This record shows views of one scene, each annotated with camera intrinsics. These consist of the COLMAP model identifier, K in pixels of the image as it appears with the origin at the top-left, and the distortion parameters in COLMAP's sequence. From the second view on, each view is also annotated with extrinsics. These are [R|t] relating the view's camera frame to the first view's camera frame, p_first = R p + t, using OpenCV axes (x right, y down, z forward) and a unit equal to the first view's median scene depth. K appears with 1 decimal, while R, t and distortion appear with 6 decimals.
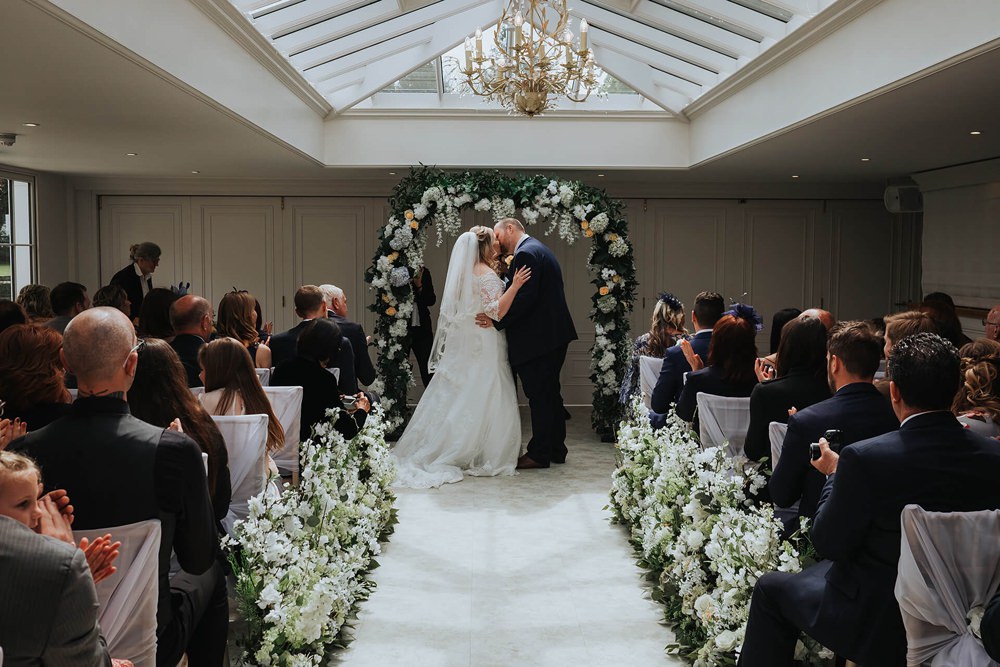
lens RADIAL K [[1015.5, 0, 500.0], [0, 1015.5, 333.5], [0, 0, 1]] dist [-0.019162, -0.001815]
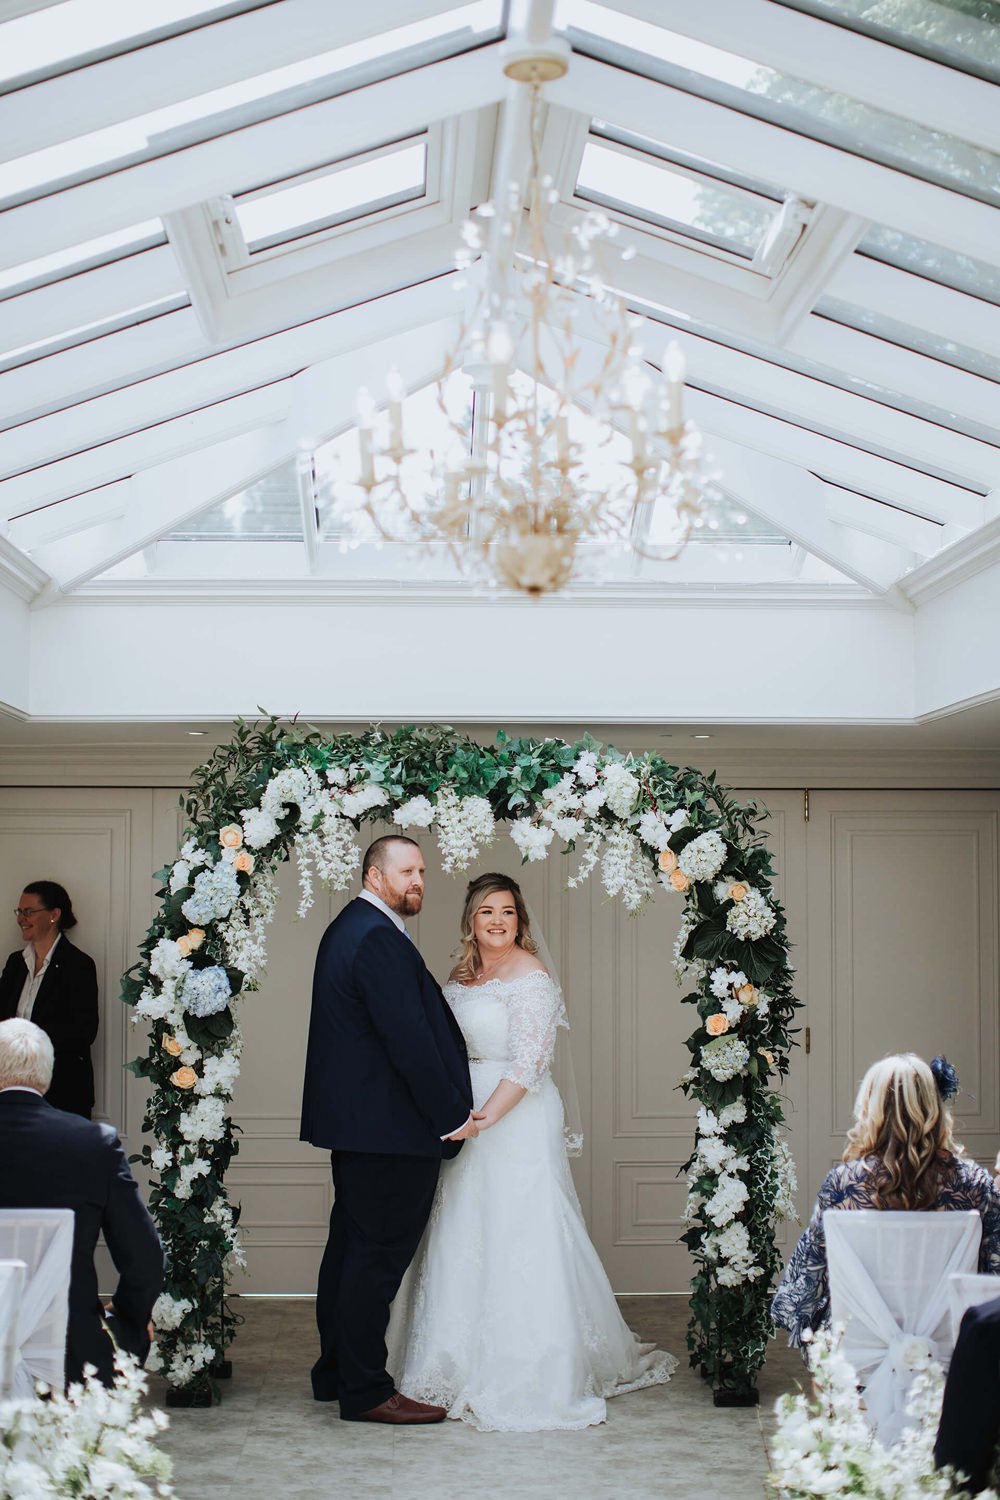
lens RADIAL K [[2193.6, 0, 500.0], [0, 2193.6, 750.0], [0, 0, 1]] dist [-0.126367, 0.059630]
pose [[0.999850, -0.002504, 0.017148, 0.002309], [0.004874, 0.990193, -0.139619, -0.029240], [-0.016630, 0.139682, 0.990057, 0.132155]]
